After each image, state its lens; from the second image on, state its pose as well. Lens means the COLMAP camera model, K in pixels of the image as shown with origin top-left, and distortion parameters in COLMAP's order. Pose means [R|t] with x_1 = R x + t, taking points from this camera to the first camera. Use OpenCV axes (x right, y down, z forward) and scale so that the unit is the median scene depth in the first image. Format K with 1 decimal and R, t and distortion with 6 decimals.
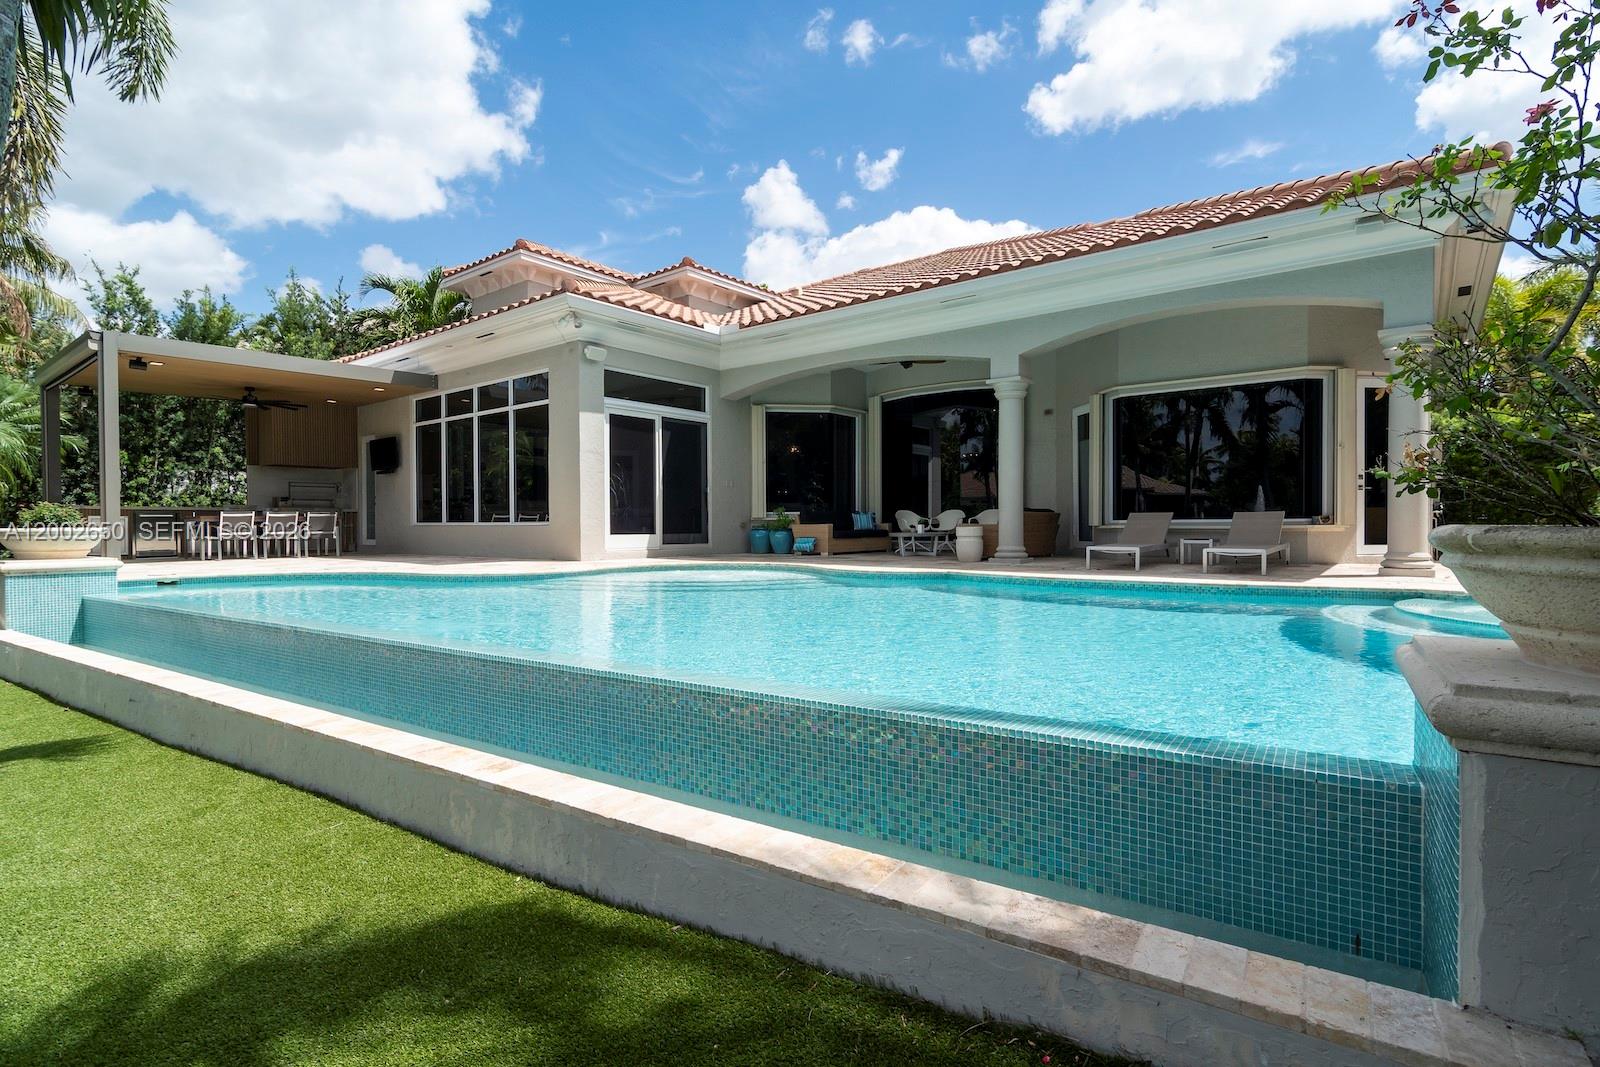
lens RADIAL K [[792.8, 0, 815.0], [0, 792.8, 531.1], [0, 0, 1]] dist [-0.006250, 0.002252]
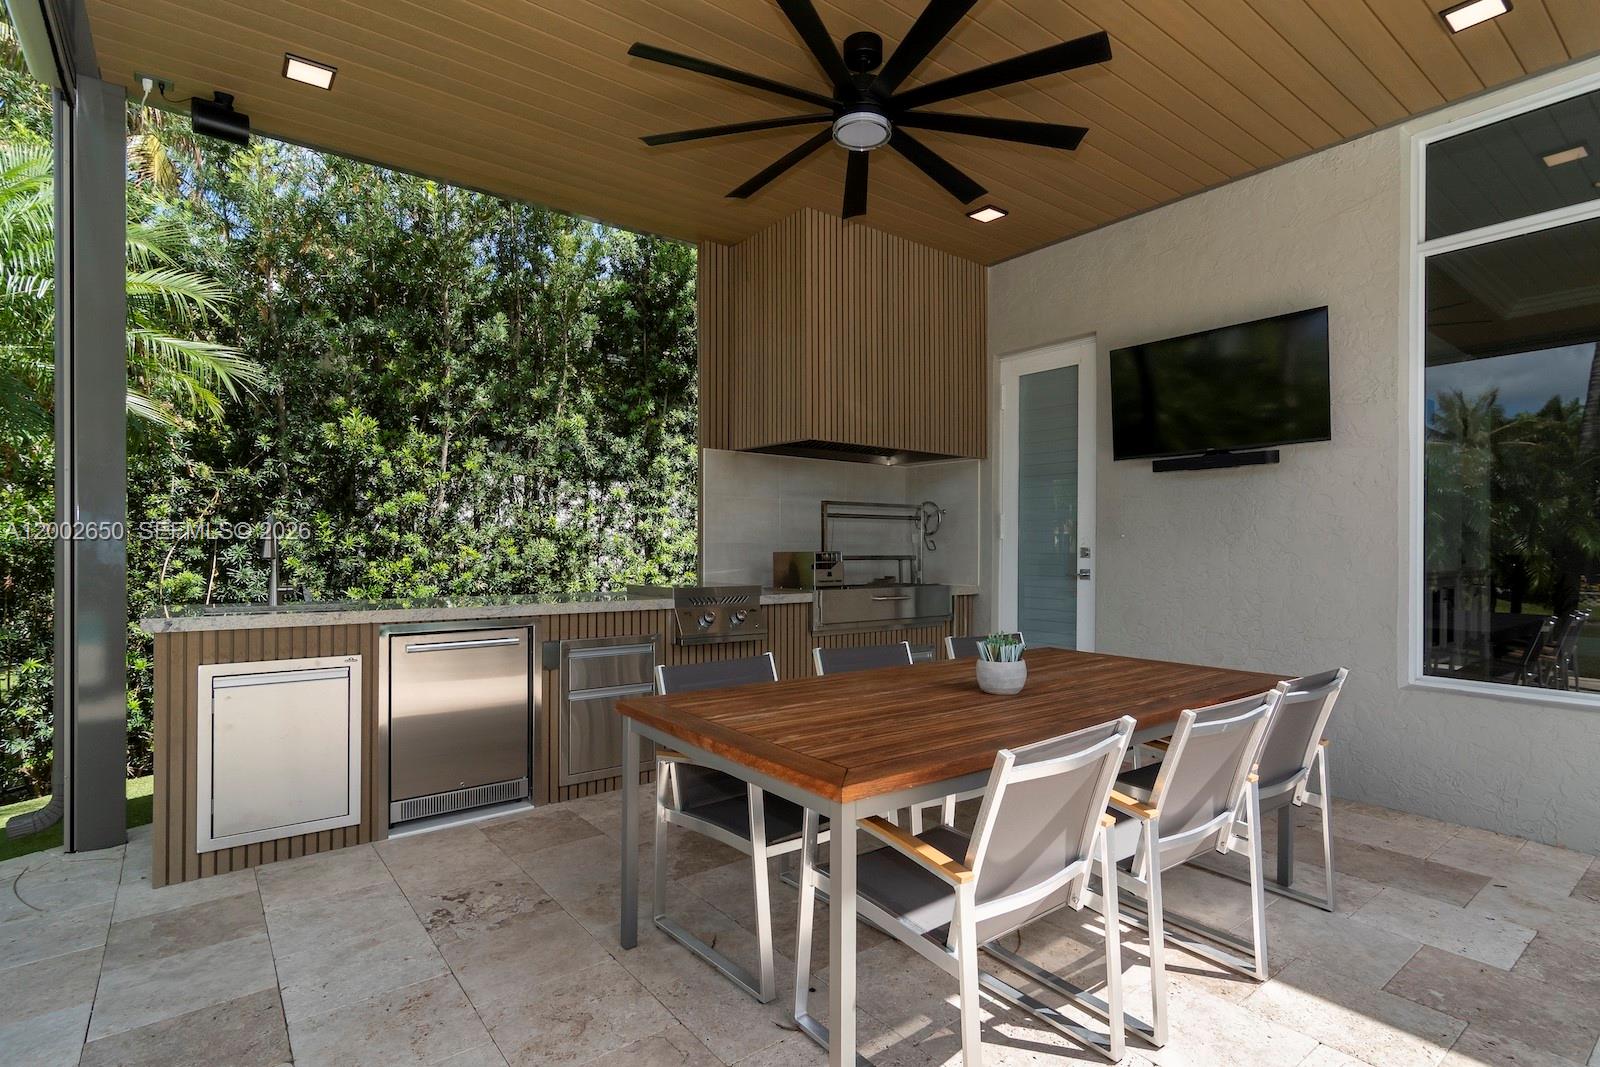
lens RADIAL K [[792.8, 0, 807.3], [0, 792.8, 544.7], [0, 0, 1]] dist [-0.006250, 0.002252]
pose [[0.967851, 0.005286, -0.251468, -0.567250], [-0.004676, 0.999984, 0.003023, -0.043598], [0.251480, -0.001750, 0.967861, 0.672808]]
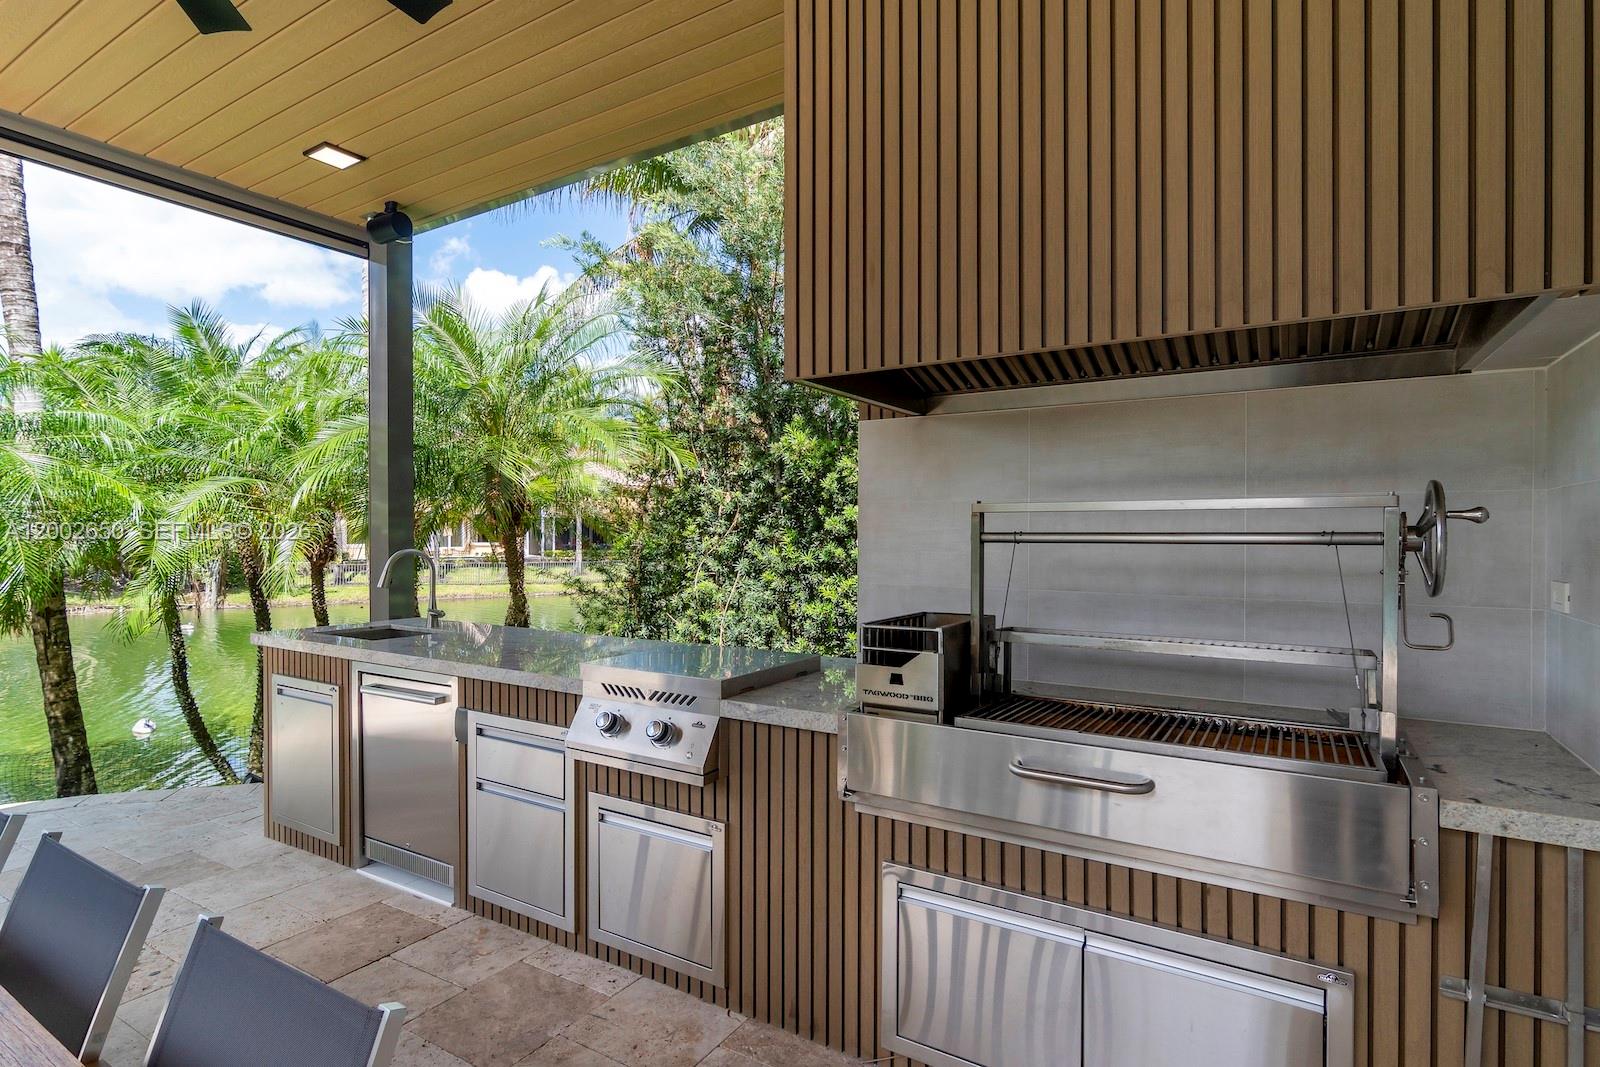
lens RADIAL K [[792.8, 0, 772.2], [0, 792.8, 524.1], [0, 0, 1]] dist [-0.006250, 0.002252]
pose [[0.112539, -0.002439, -0.993644, -0.505997], [-0.003234, 0.999991, -0.002821, -0.057108], [0.993642, 0.003531, 0.112530, 0.918772]]
